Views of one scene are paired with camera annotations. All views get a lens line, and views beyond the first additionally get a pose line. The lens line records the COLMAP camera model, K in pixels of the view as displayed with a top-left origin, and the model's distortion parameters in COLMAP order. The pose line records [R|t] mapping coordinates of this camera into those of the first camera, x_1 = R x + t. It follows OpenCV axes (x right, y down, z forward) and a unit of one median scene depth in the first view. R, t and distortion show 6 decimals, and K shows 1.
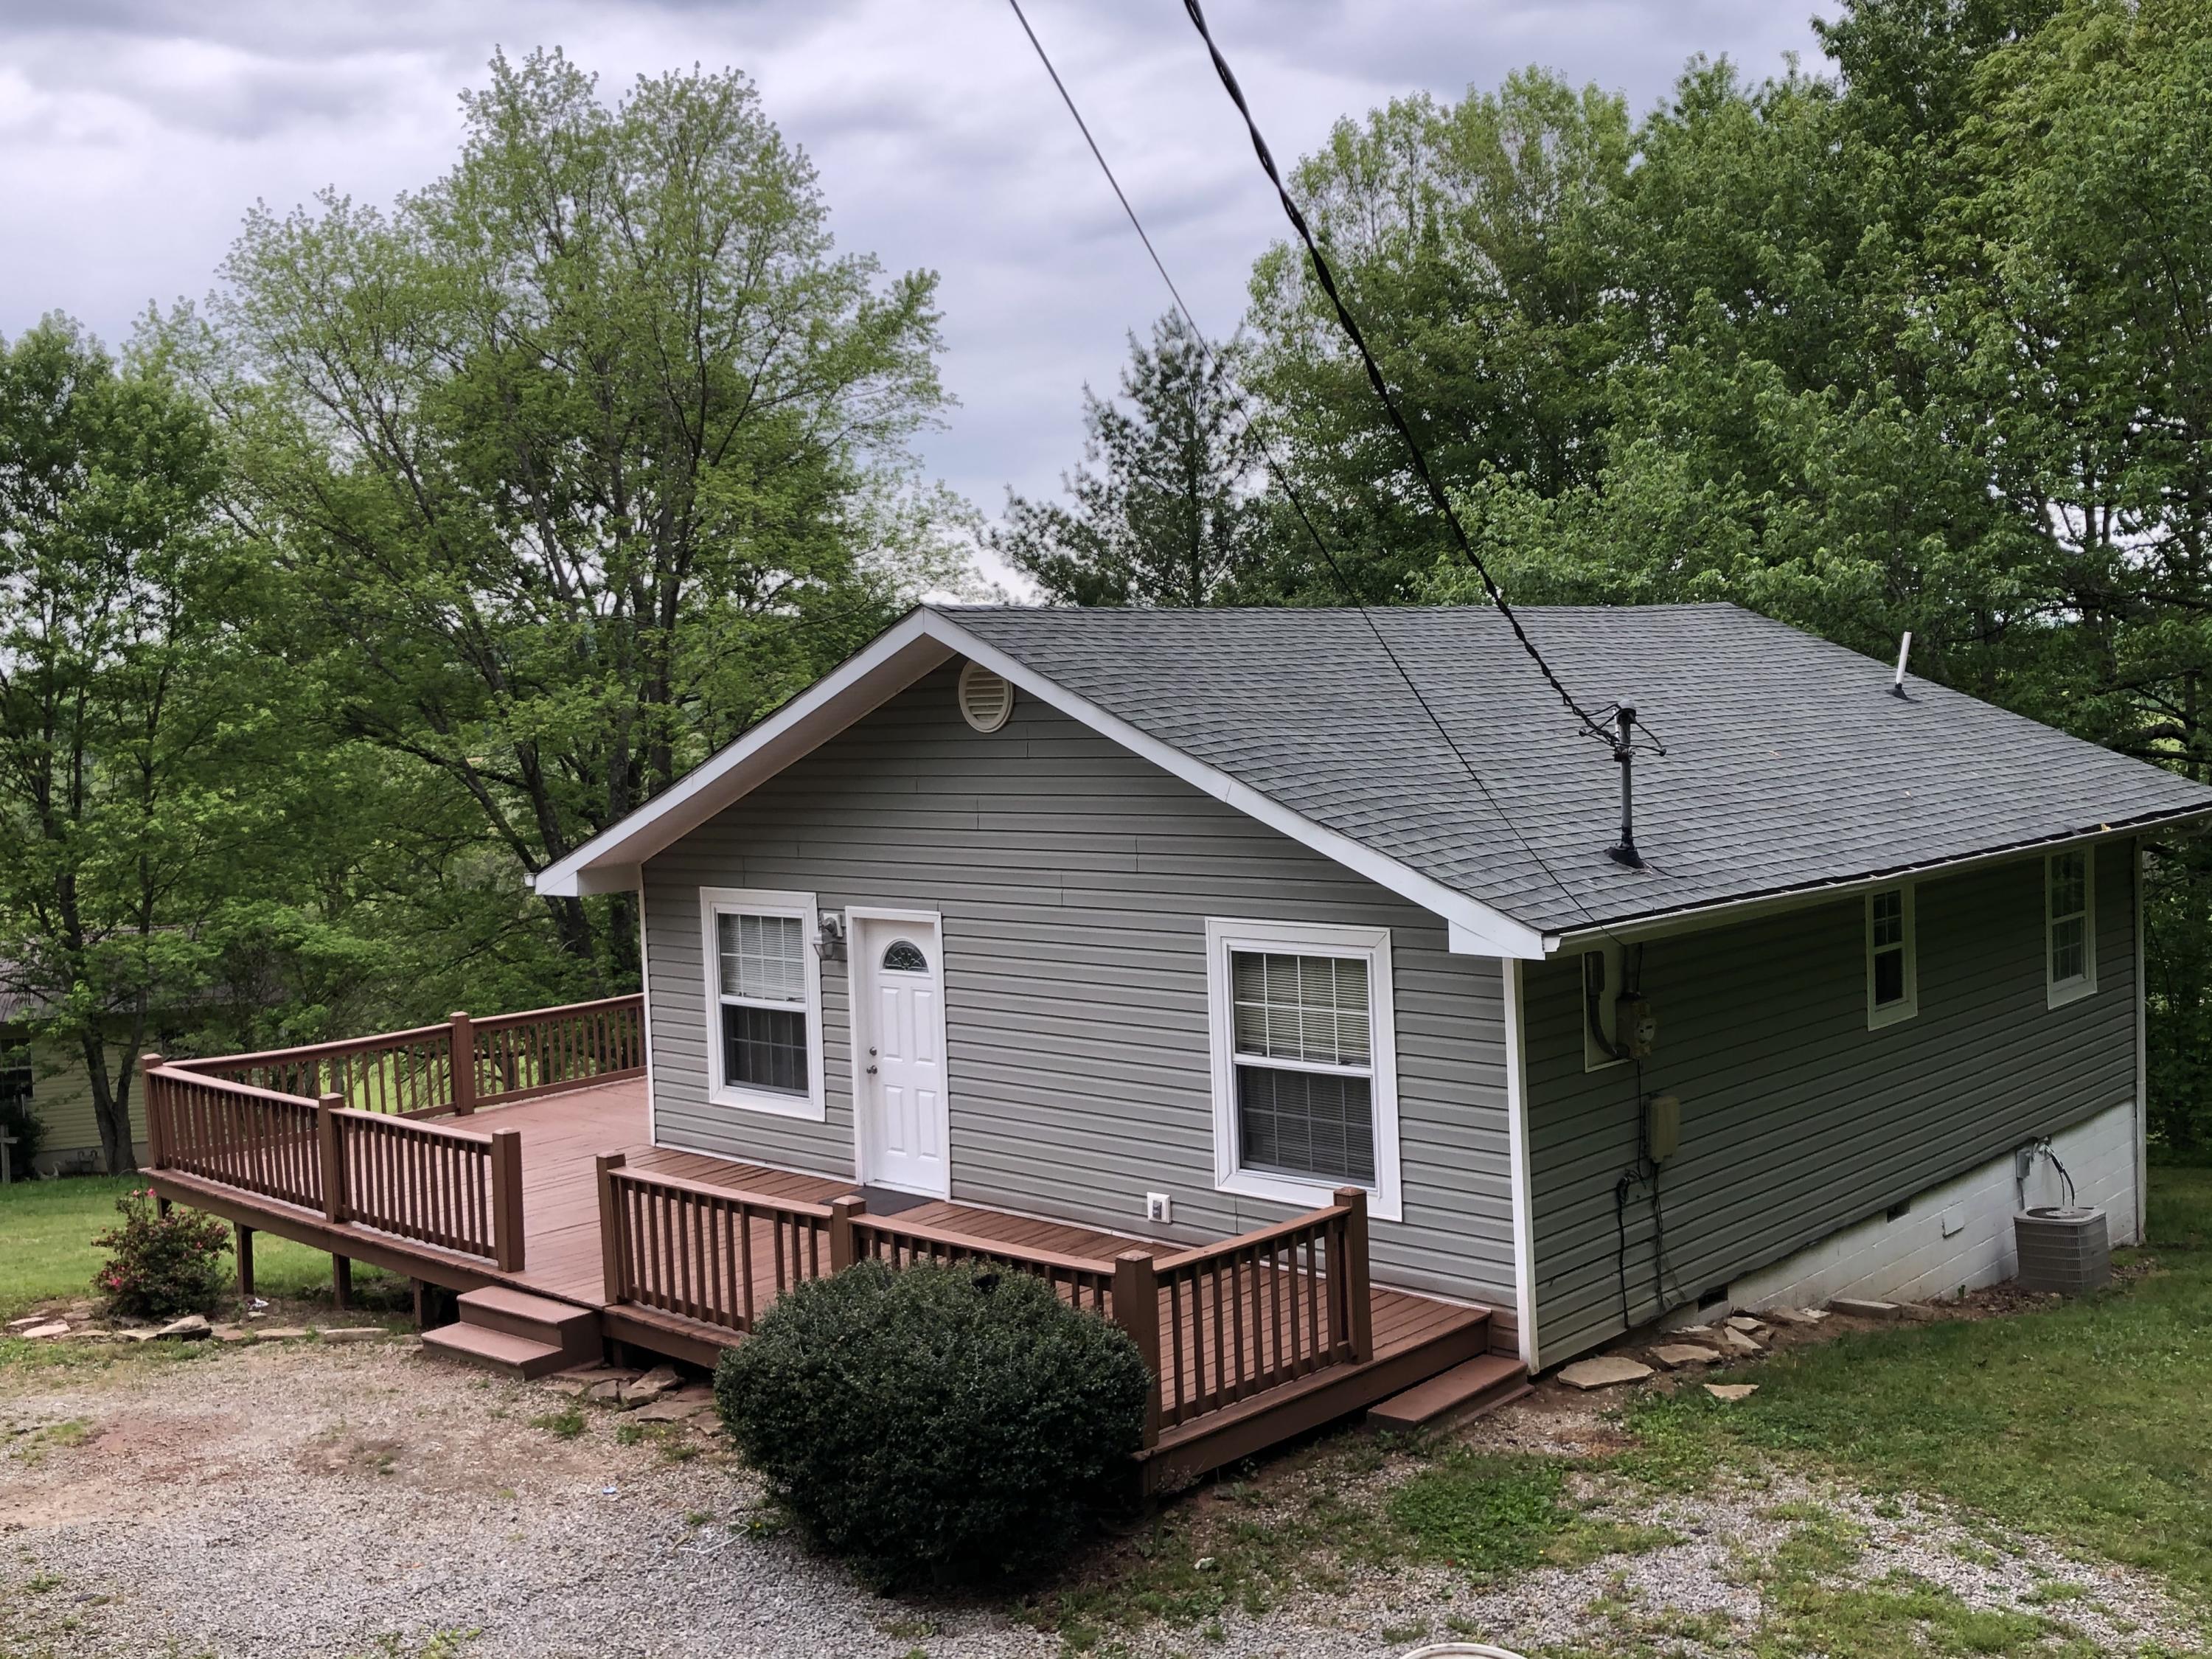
lens RADIAL K [[2178.6, 0, 1106.2], [0, 2178.6, 807.7], [0, 0, 1]] dist [0.174500, -0.574745]
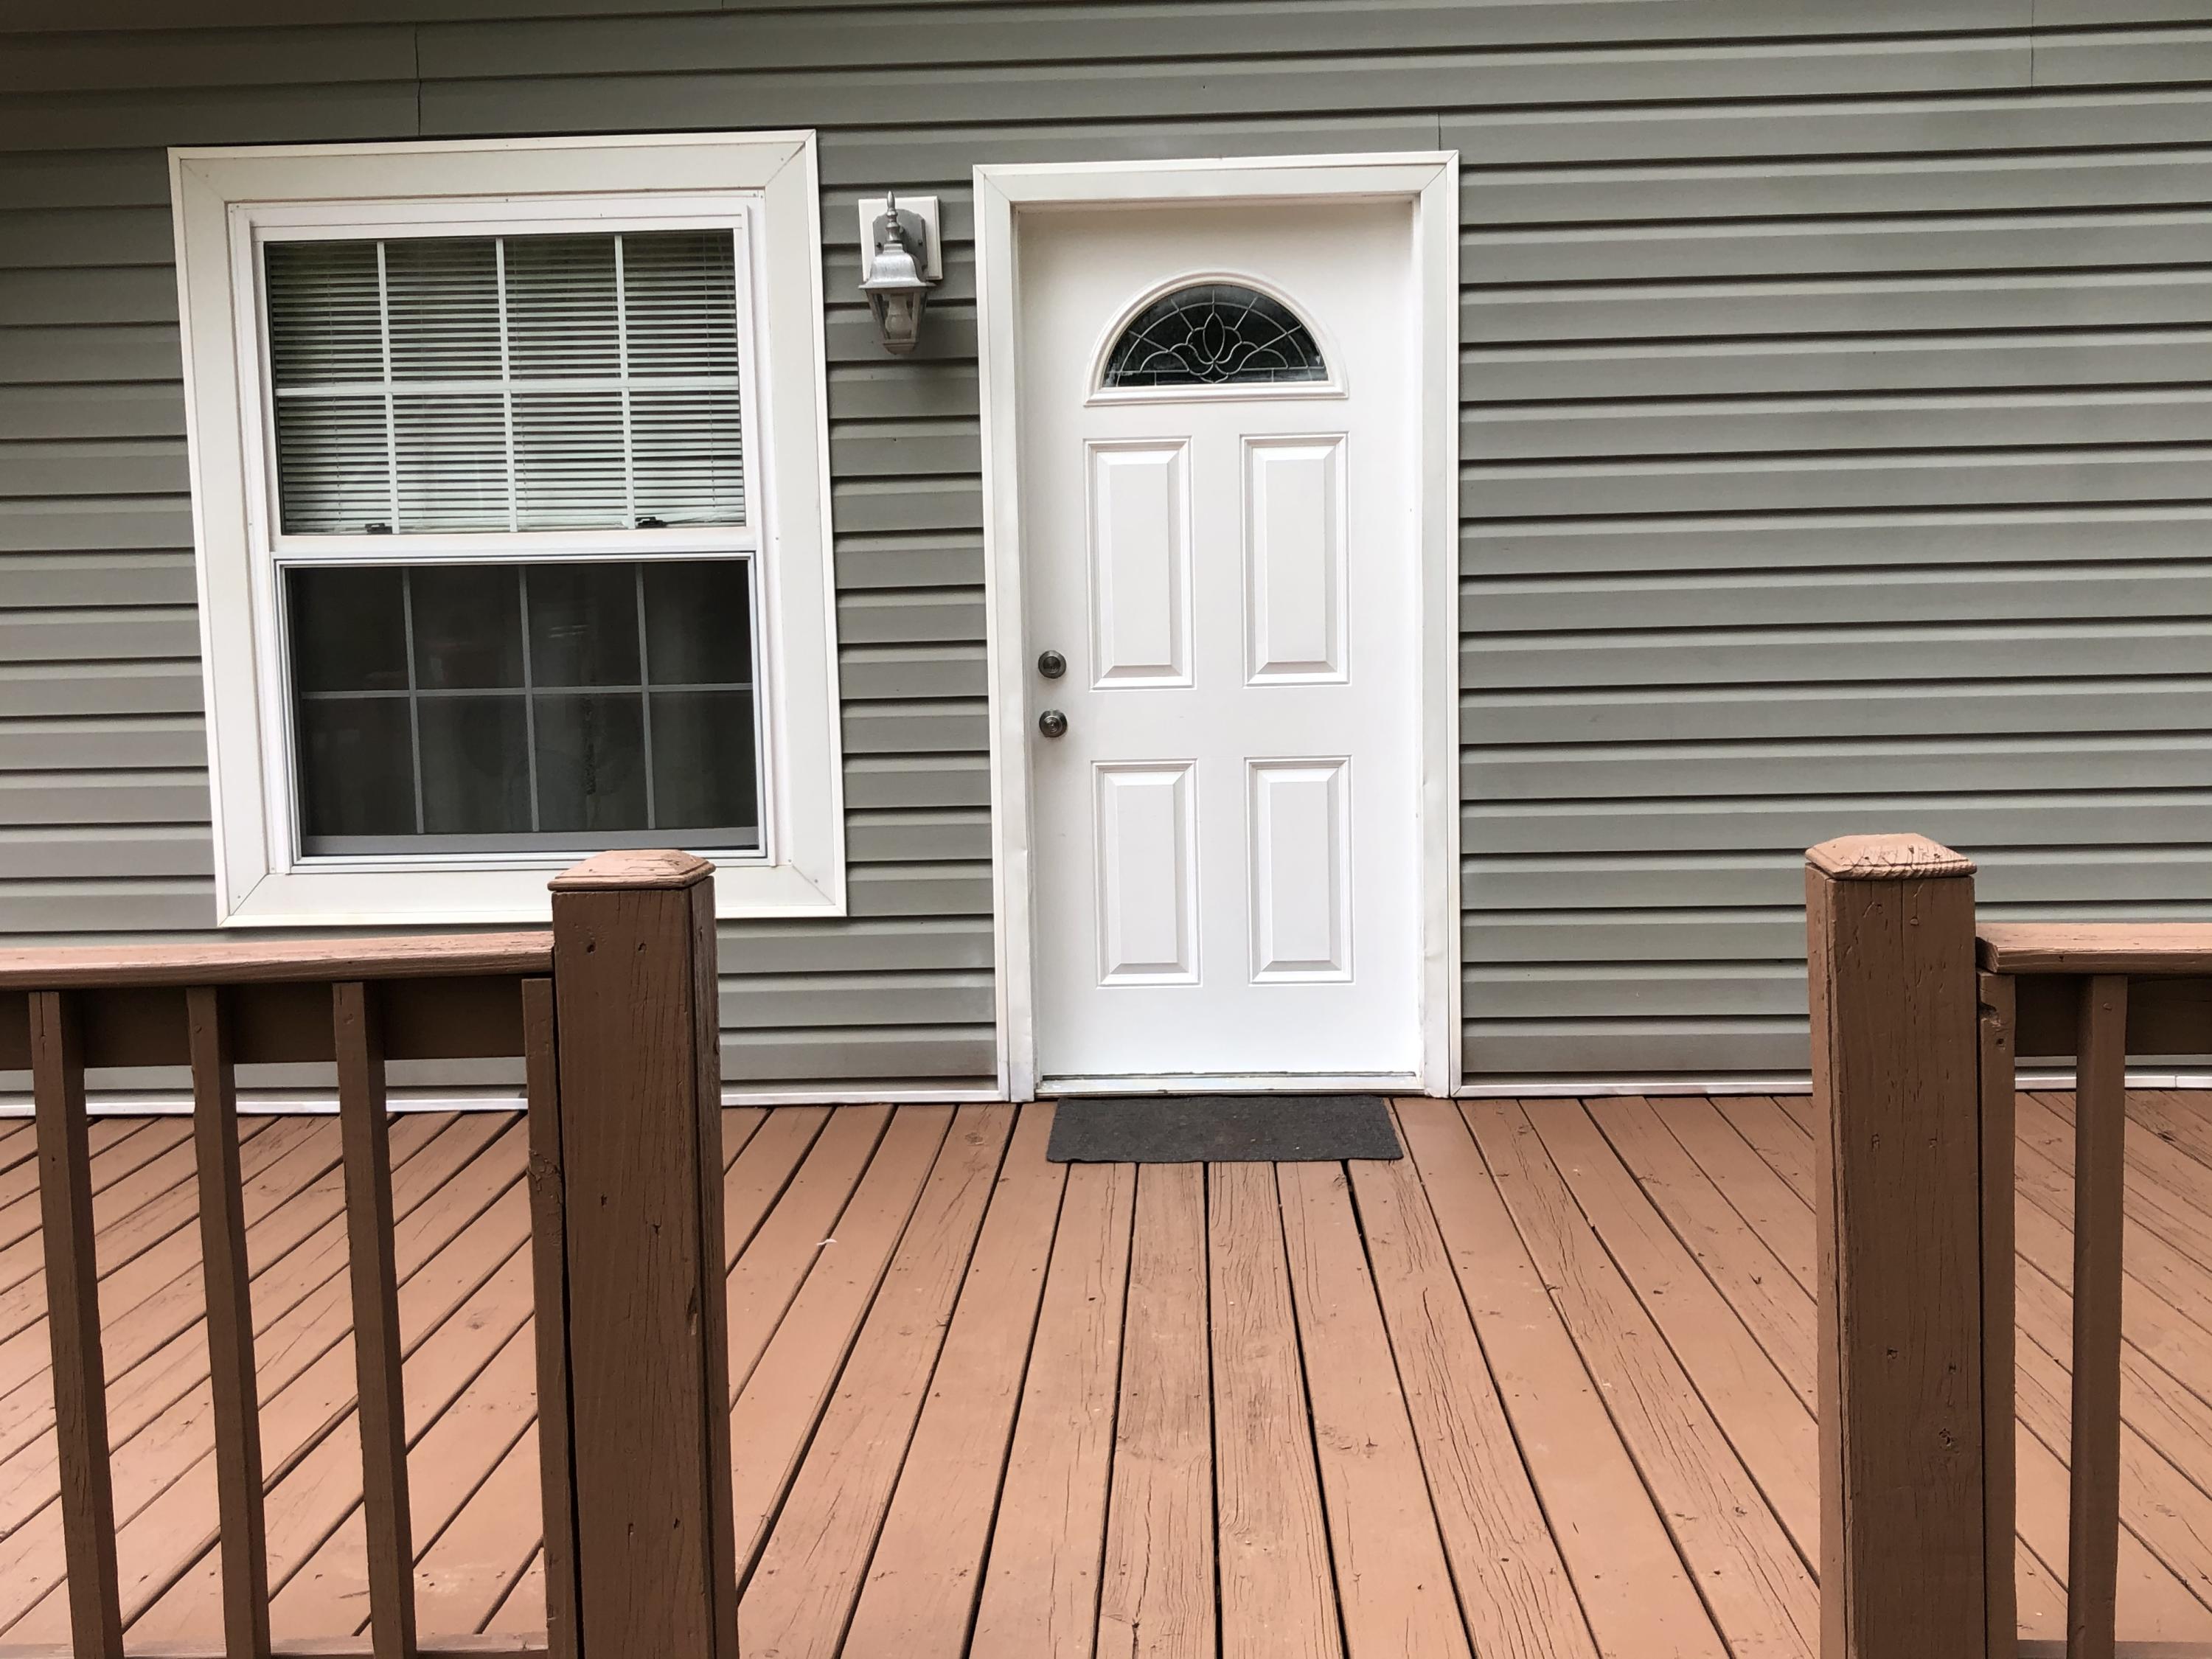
lens RADIAL K [[2178.6, 0, 1106.2], [0, 2178.6, 807.7], [0, 0, 1]] dist [0.174500, -0.574745]
pose [[0.749886, -0.044309, 0.660082, -0.314607], [0.027868, 0.998985, 0.035399, 0.124539], [-0.660980, -0.008150, 0.750359, 0.786447]]
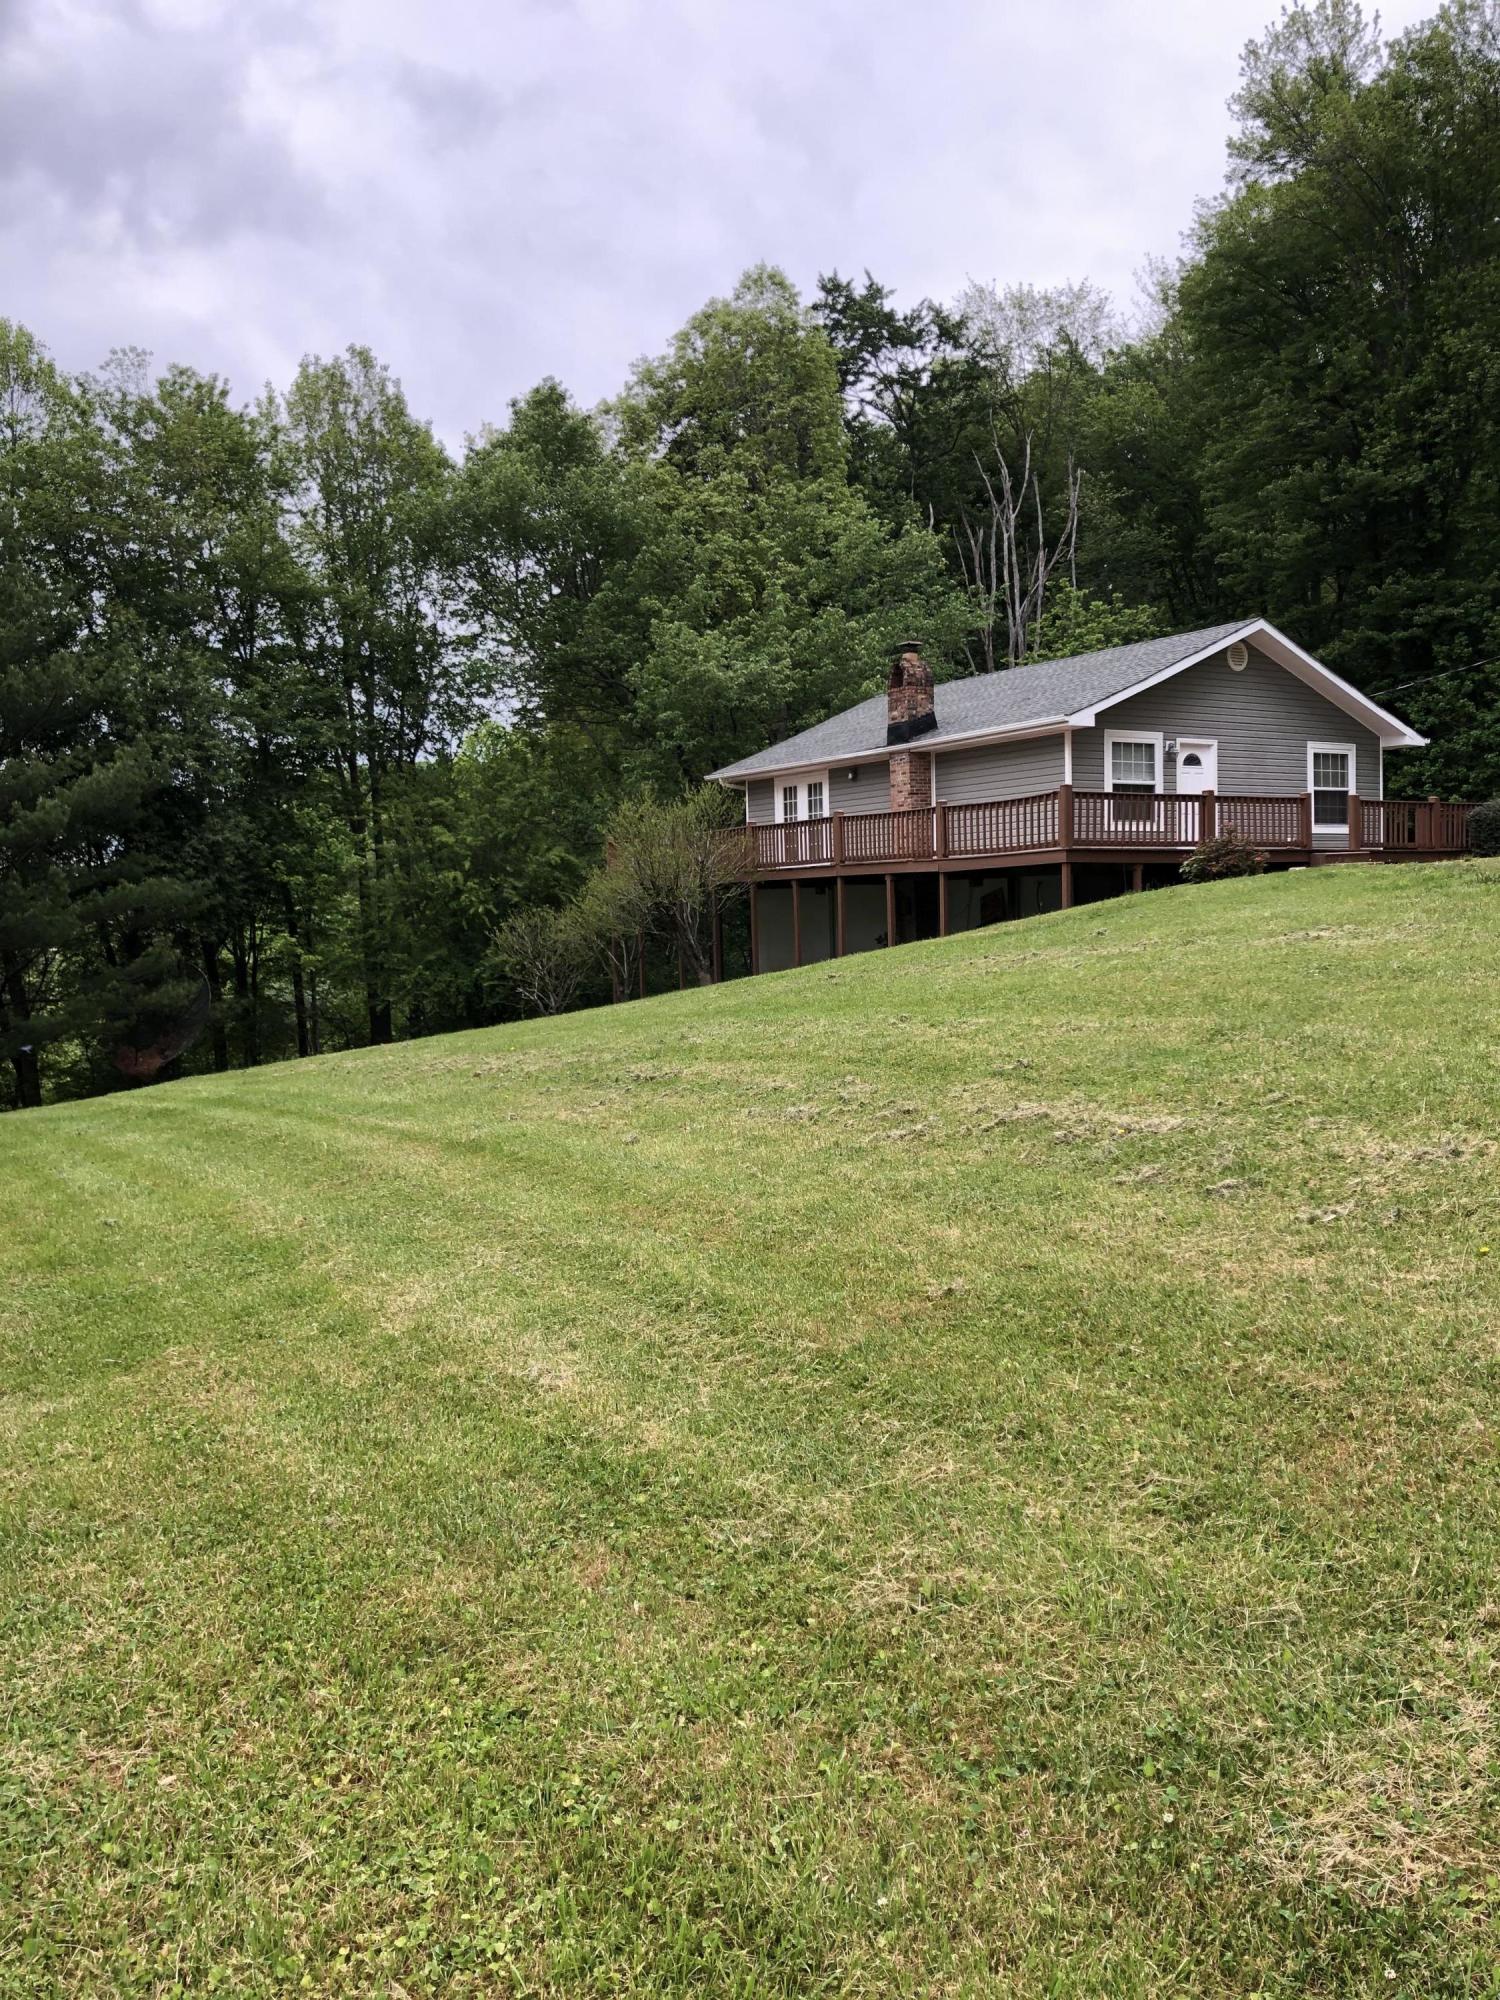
lens RADIAL K [[1611.0, 0, 750.0], [0, 1611.0, 1000.0], [0, 0, 1]] dist [-0.006179, -0.002834]
pose [[0.233104, -0.015550, 0.972328, -1.999443], [0.072584, 0.997361, -0.001451, 0.307700], [-0.969739, 0.070913, 0.233617, 1.091519]]
